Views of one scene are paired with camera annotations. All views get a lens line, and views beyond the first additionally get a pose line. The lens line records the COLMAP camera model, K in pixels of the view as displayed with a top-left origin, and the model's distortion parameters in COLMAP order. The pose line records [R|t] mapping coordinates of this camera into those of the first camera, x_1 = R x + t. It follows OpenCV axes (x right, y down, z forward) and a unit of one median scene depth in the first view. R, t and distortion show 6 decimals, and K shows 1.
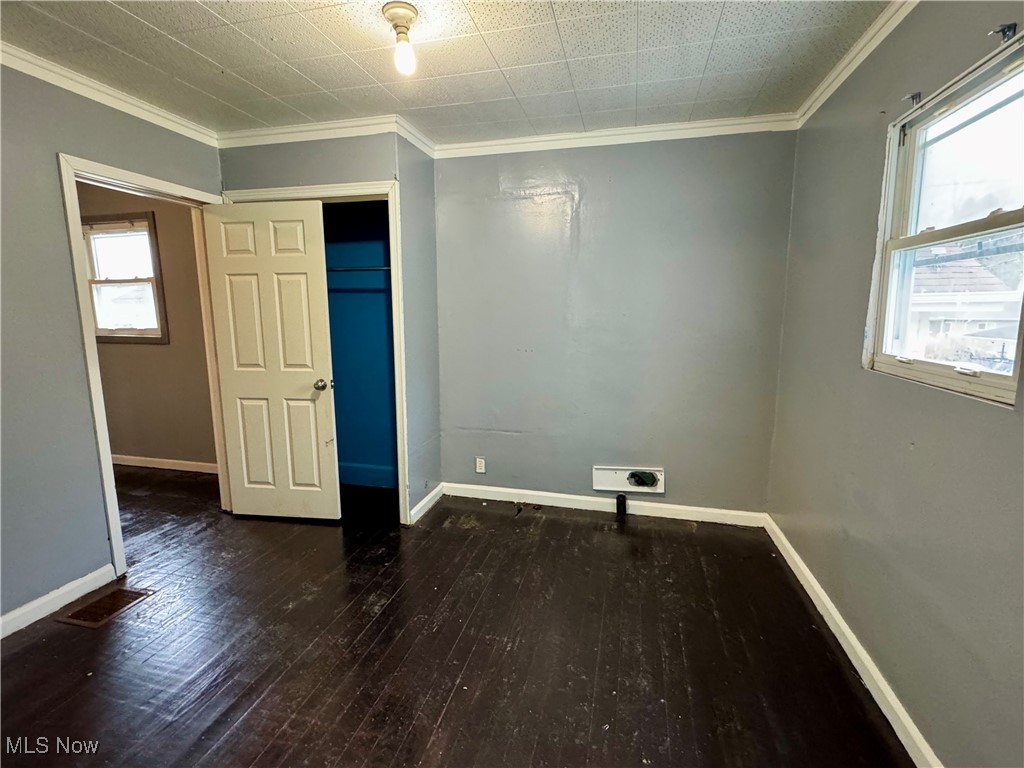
lens RADIAL K [[488.1, 0, 512.5], [0, 488.1, 383.7], [0, 0, 1]] dist [-0.003563, 0.000666]
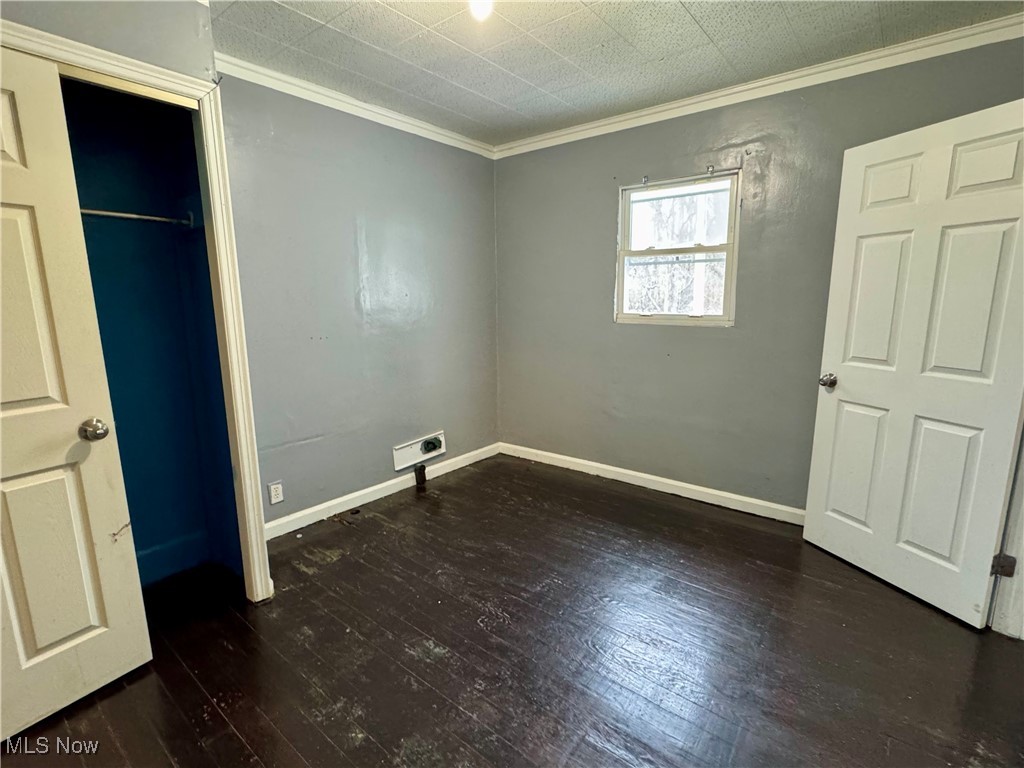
lens RADIAL K [[488.1, 0, 512.1], [0, 488.1, 383.7], [0, 0, 1]] dist [-0.003563, 0.000666]
pose [[0.418766, -0.161842, 0.893556, -0.650404], [0.145572, 0.983229, 0.109862, -0.037487], [-0.896350, 0.084070, 0.435302, 0.364243]]
